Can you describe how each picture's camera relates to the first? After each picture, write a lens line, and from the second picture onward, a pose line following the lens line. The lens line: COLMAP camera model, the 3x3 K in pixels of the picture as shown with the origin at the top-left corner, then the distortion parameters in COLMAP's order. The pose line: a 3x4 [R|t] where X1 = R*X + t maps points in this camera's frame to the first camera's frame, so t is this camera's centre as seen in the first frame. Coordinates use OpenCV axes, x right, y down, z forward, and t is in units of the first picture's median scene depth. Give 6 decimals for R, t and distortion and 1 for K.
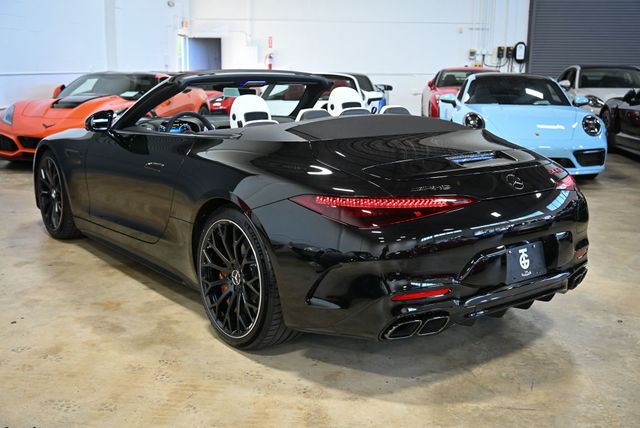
lens RADIAL K [[711.8, 0, 320.0], [0, 711.8, 214.0], [0, 0, 1]] dist [-0.023382, -0.019943]
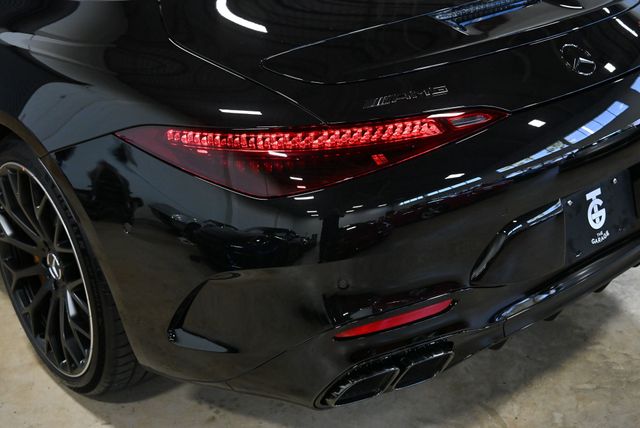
lens RADIAL K [[888.8, 0, 320.0], [0, 888.8, 214.0], [0, 0, 1]] dist [0.001619, -0.013964]
pose [[0.997720, -0.065038, 0.018006, 0.075652], [0.060157, 0.978063, 0.199436, -0.074825], [-0.030582, -0.197898, 0.979745, 0.373682]]
